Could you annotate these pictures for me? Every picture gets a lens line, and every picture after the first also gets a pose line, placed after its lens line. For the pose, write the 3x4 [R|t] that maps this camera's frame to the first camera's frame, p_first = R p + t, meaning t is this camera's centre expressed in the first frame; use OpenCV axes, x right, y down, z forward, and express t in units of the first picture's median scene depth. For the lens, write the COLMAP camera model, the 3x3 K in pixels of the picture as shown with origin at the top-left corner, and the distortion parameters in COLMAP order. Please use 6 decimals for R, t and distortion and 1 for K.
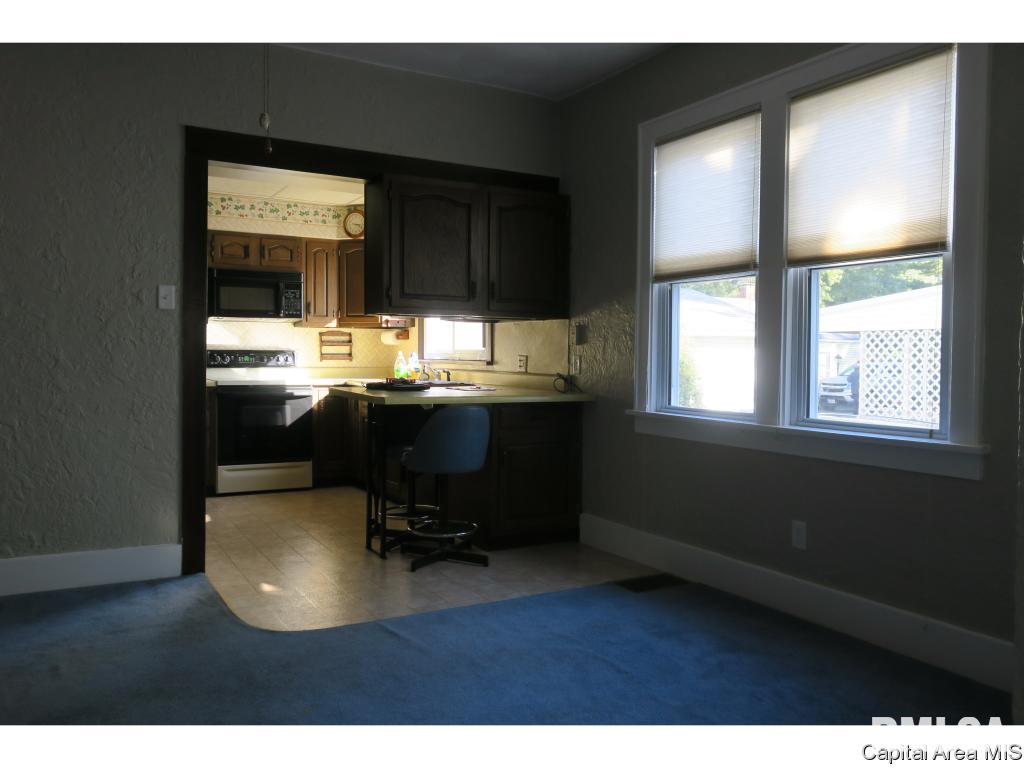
lens RADIAL K [[802.1, 0, 513.6], [0, 802.1, 386.0], [0, 0, 1]] dist [-0.000491, -0.000798]
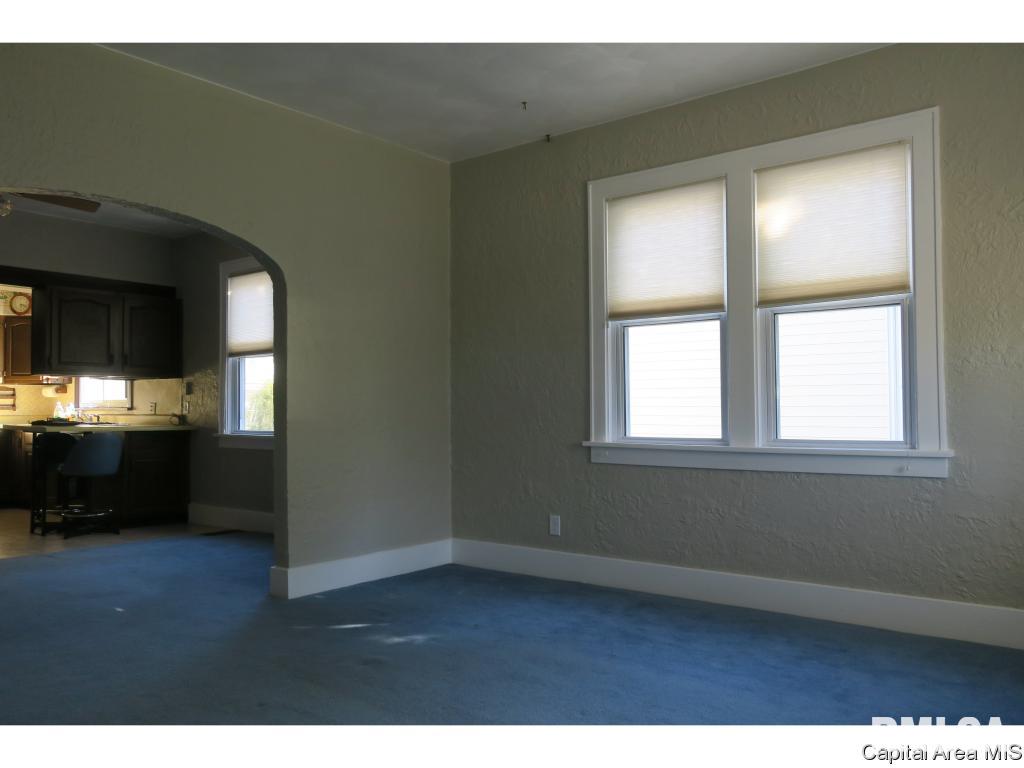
lens RADIAL K [[802.1, 0, 513.6], [0, 802.1, 386.0], [0, 0, 1]] dist [-0.000491, -0.000798]
pose [[0.931752, -0.001831, 0.363090, 0.100185], [0.027287, 0.997512, -0.064995, 0.047961], [-0.362068, 0.070467, 0.929484, -0.651001]]
